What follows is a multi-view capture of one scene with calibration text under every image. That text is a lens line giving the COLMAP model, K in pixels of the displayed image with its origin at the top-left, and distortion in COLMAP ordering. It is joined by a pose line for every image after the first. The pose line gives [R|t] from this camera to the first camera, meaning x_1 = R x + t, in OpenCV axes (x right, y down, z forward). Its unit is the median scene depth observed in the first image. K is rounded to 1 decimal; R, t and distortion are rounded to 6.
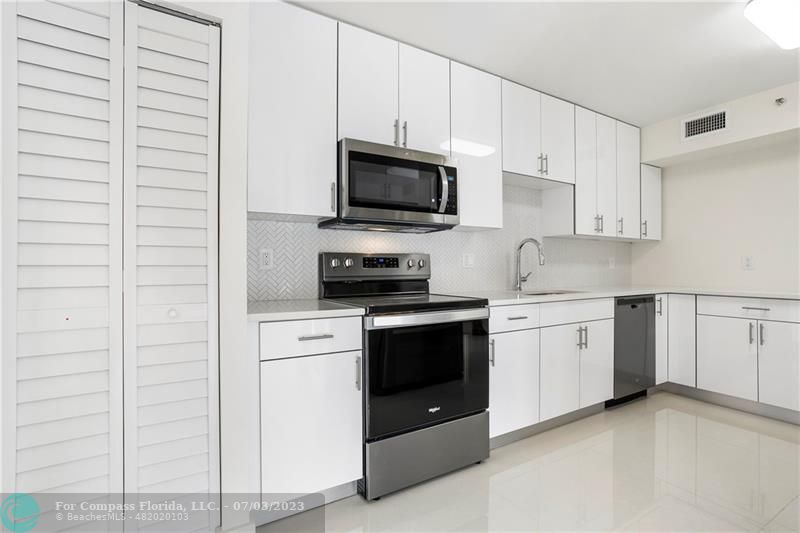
lens RADIAL K [[396.9, 0, 400.0], [0, 396.9, 266.5], [0, 0, 1]] dist [-0.001941, 0.001059]
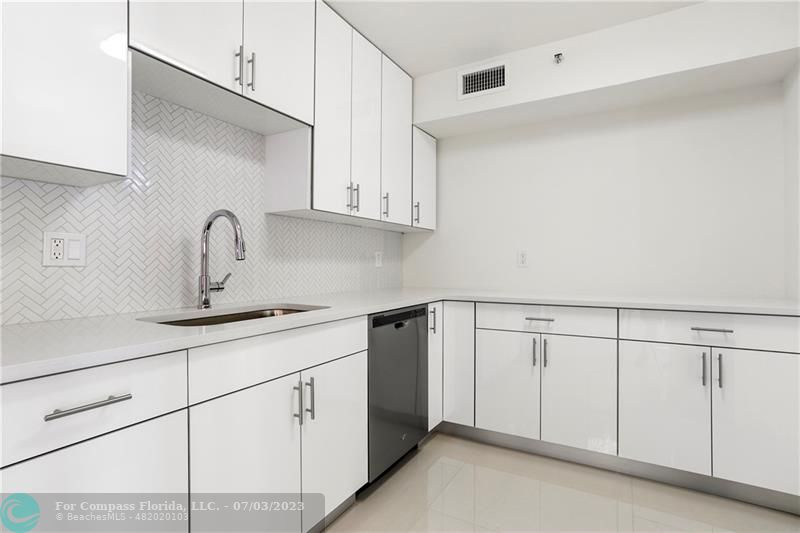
lens RADIAL K [[396.9, 0, 400.0], [0, 396.9, 266.5], [0, 0, 1]] dist [-0.001941, 0.001059]
pose [[0.885387, -0.001897, 0.464852, 0.276977], [-0.000609, 0.999986, 0.005241, 0.001366], [-0.464855, -0.004924, 0.885373, 0.406506]]
